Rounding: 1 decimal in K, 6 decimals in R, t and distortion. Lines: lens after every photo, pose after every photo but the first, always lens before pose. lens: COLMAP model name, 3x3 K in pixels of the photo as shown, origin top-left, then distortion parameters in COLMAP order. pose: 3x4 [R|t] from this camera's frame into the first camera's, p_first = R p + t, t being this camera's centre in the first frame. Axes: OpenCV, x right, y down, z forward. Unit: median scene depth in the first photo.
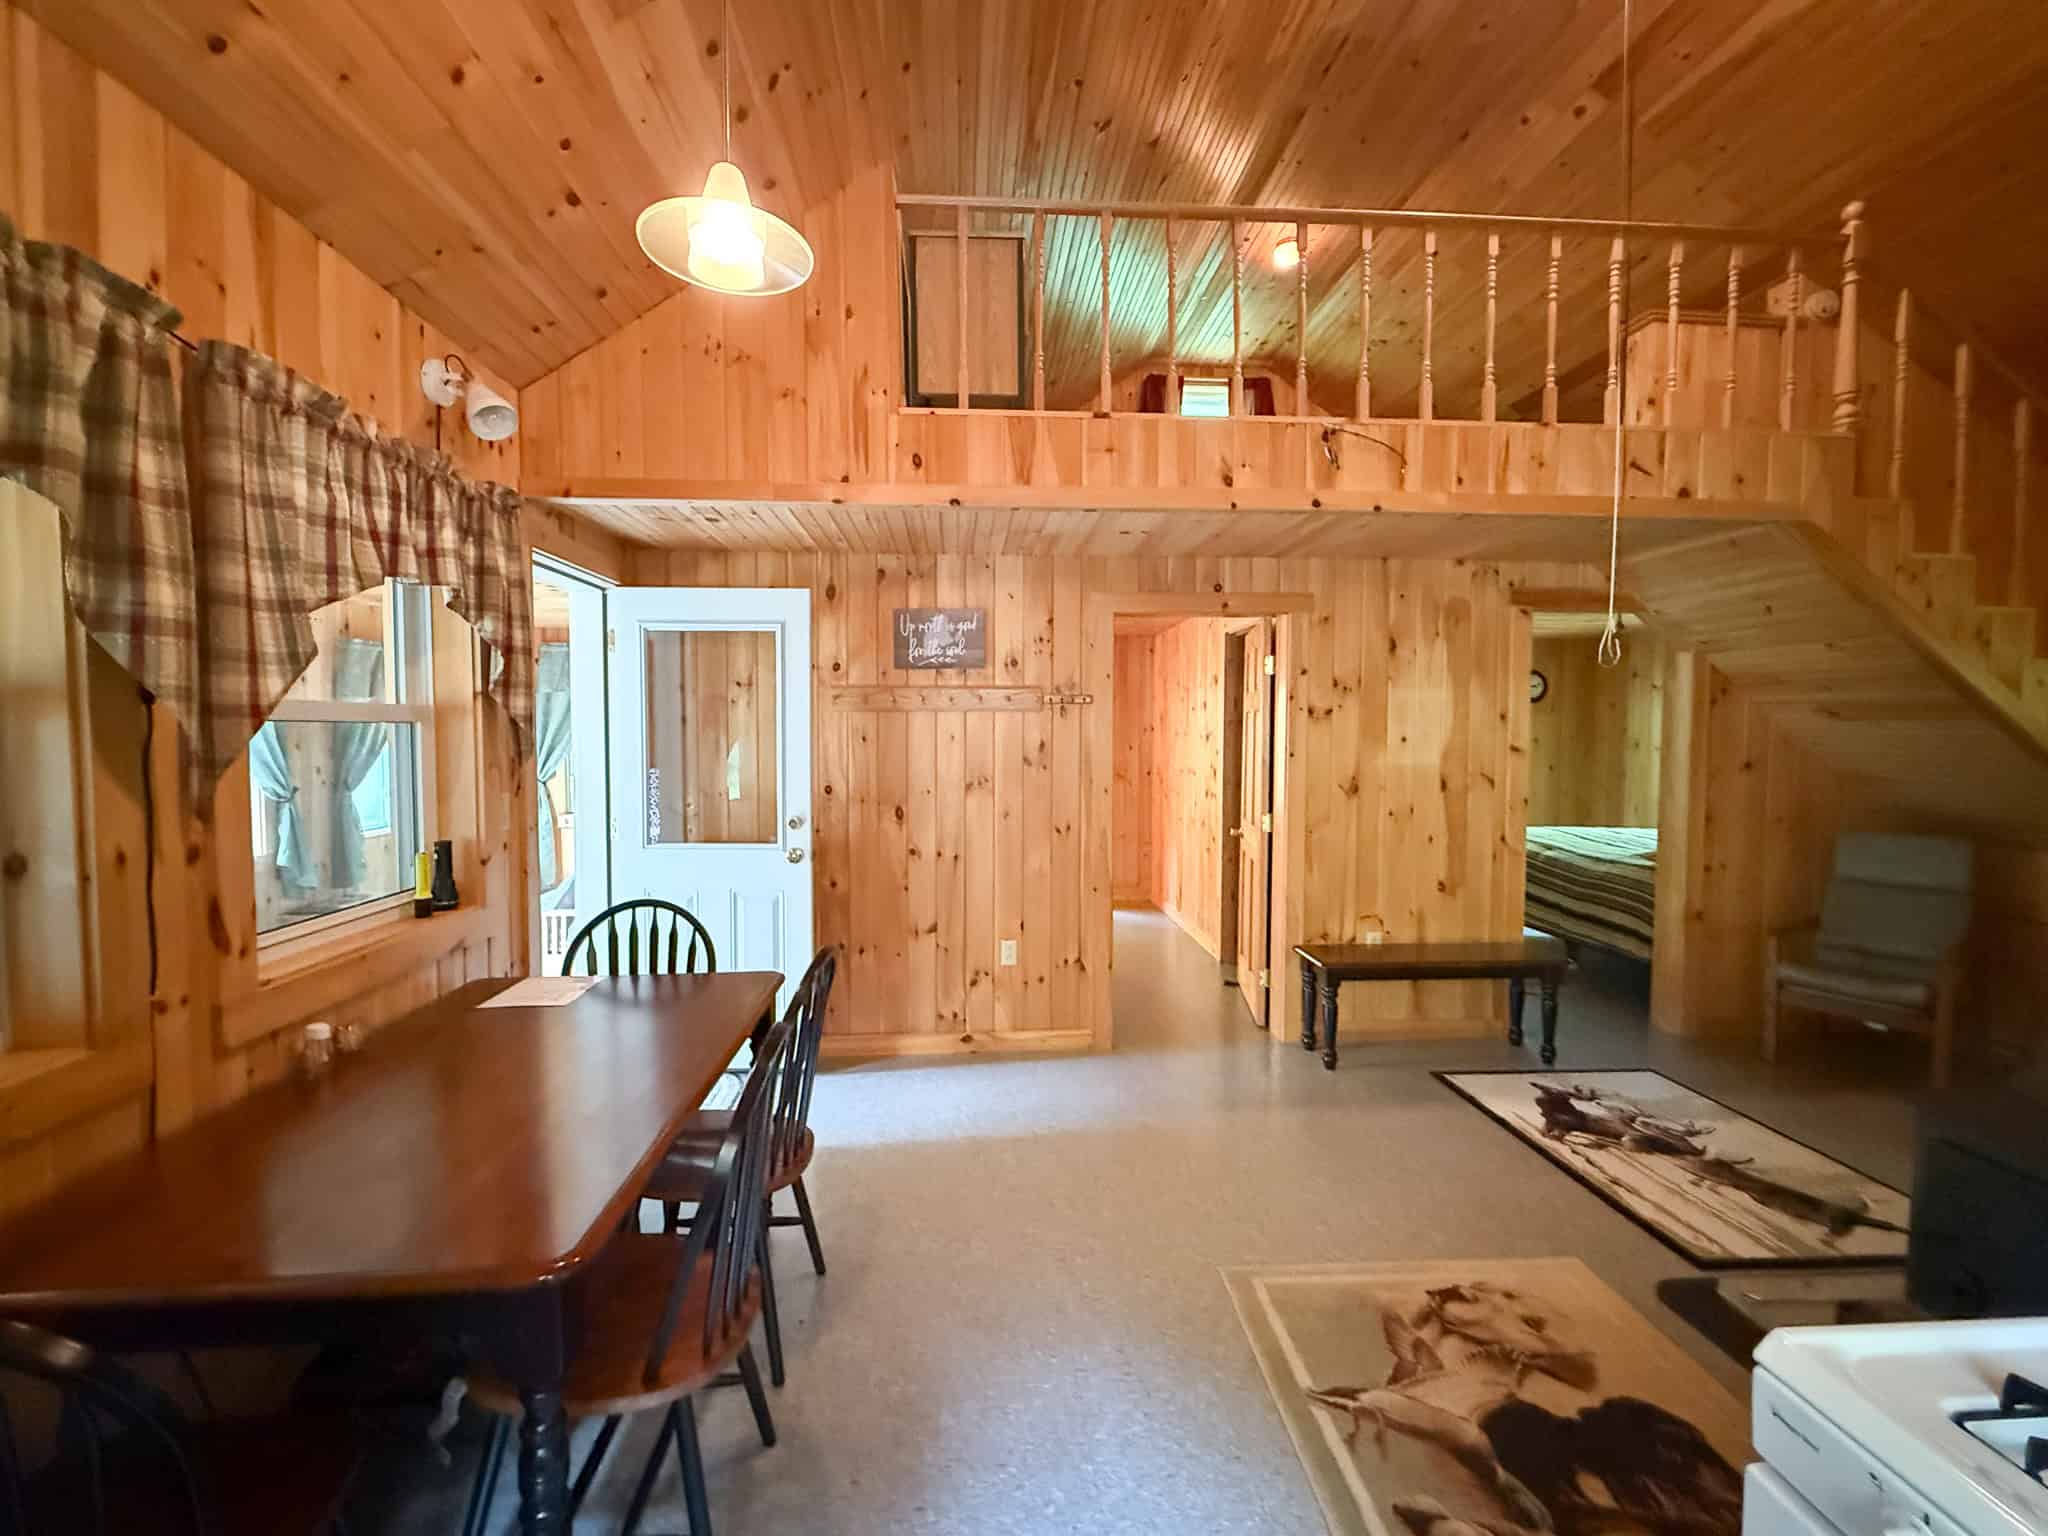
lens RADIAL K [[878.9, 0, 1020.1], [0, 878.9, 763.3], [0, 0, 1]] dist [0.006020, 0.000799]
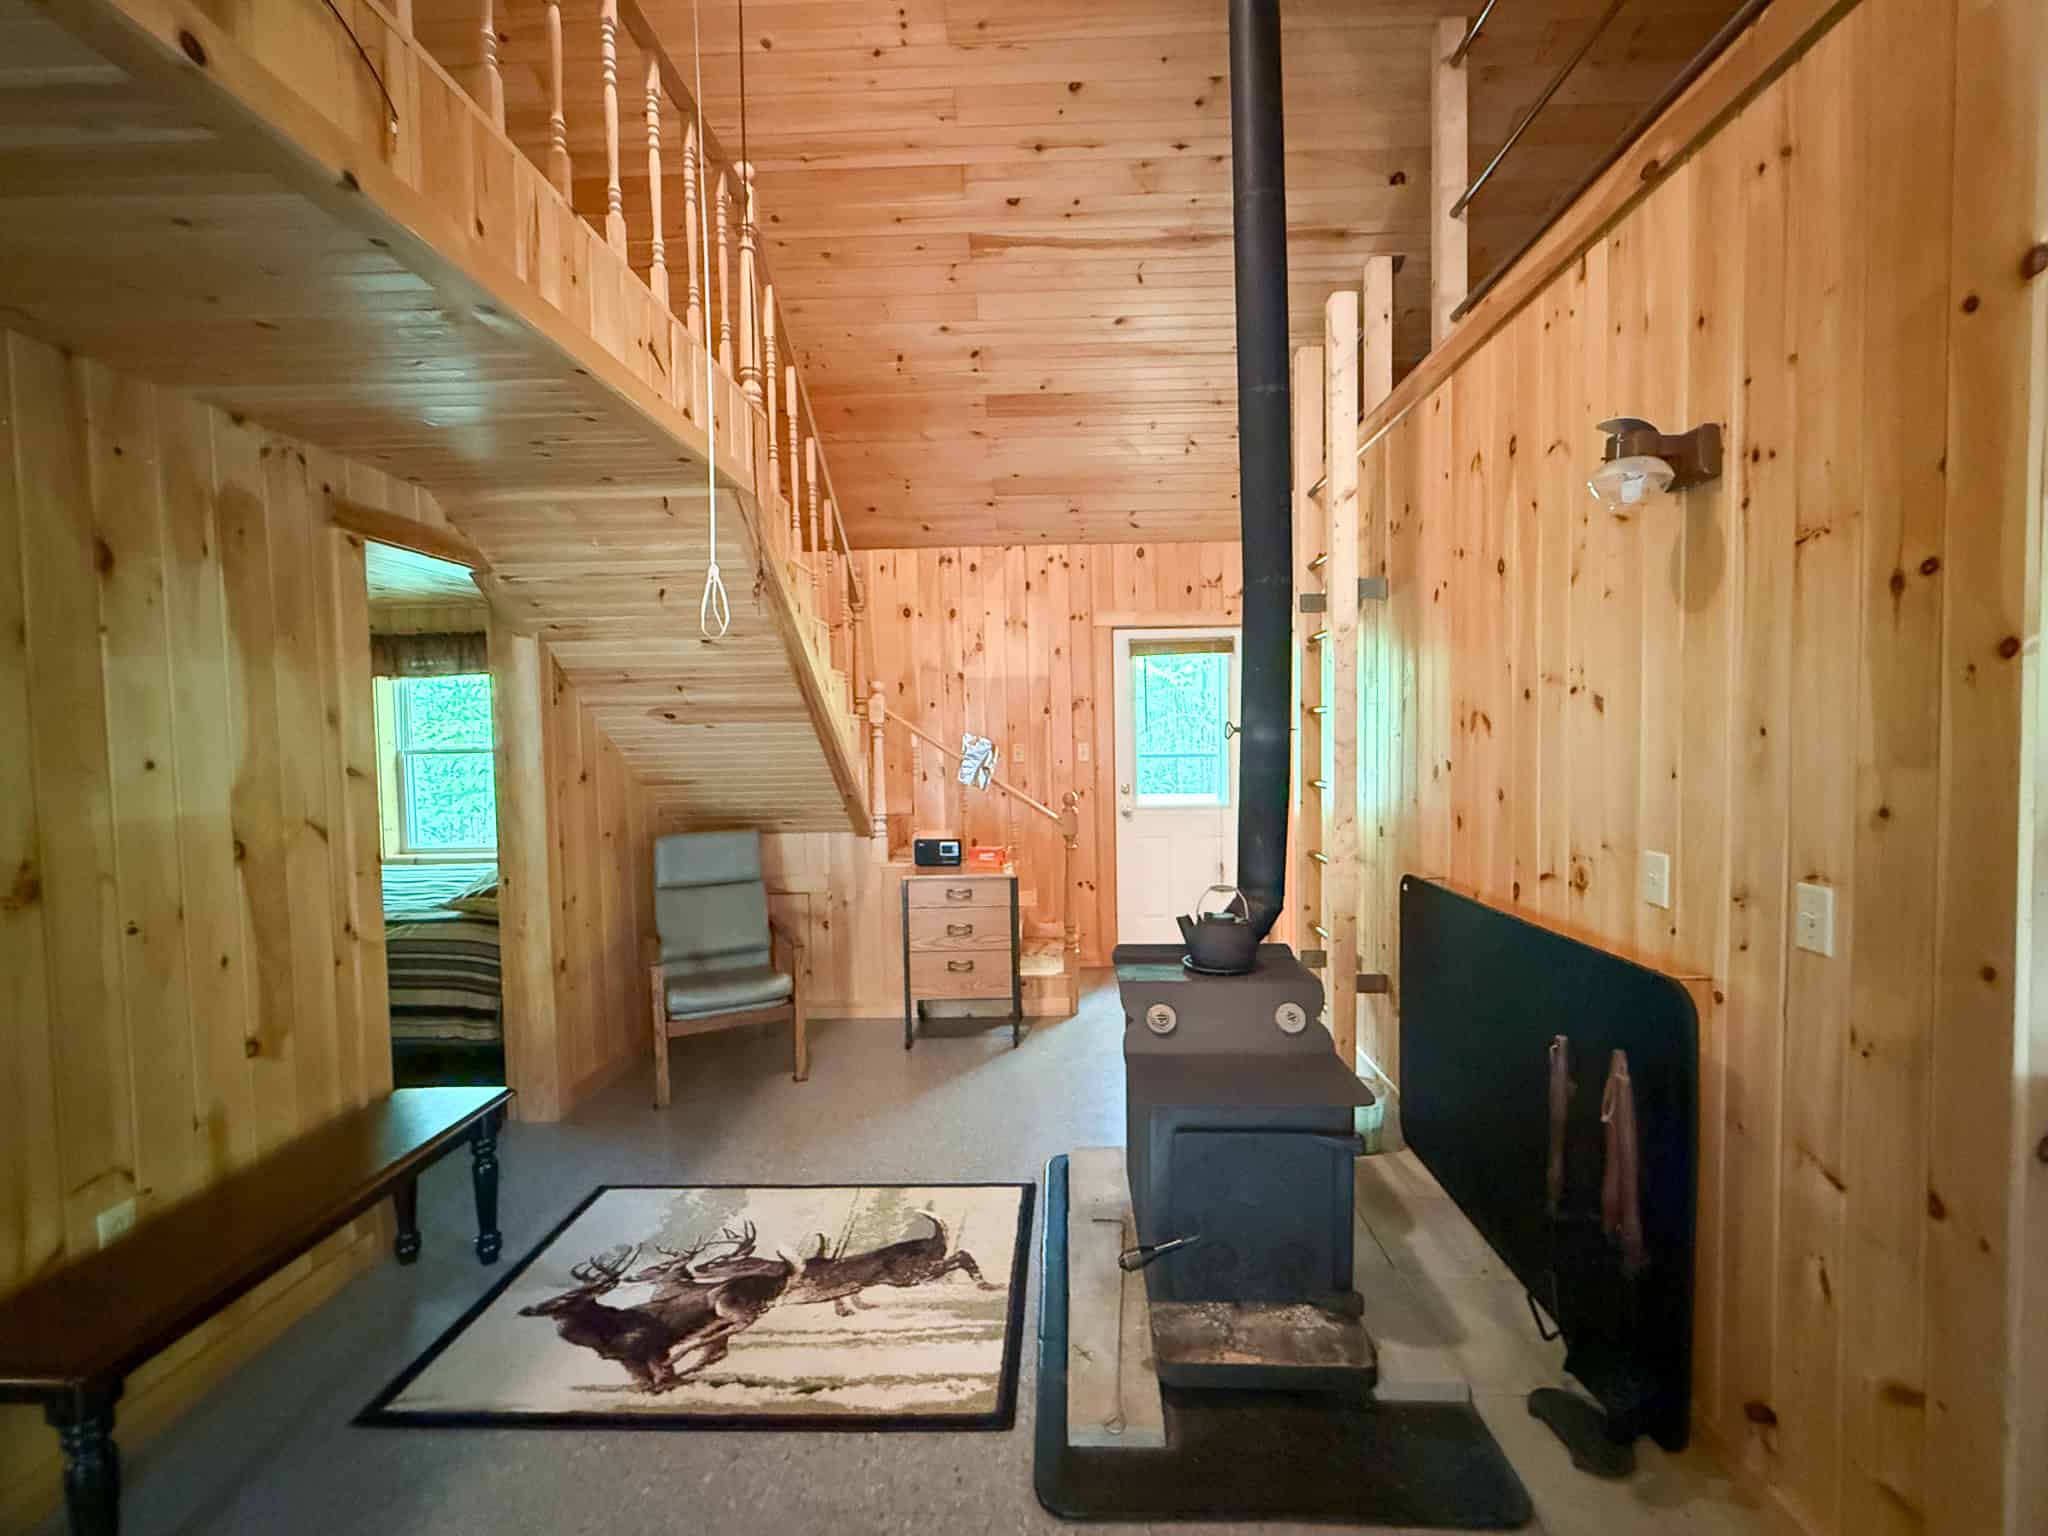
lens RADIAL K [[878.9, 0, 1026.3], [0, 878.9, 766.1], [0, 0, 1]] dist [0.006020, 0.000799]
pose [[0.104917, -0.048884, 0.993279, 0.024781], [0.060579, 0.997250, 0.042681, -0.021573], [-0.992634, 0.055693, 0.107590, 0.558841]]
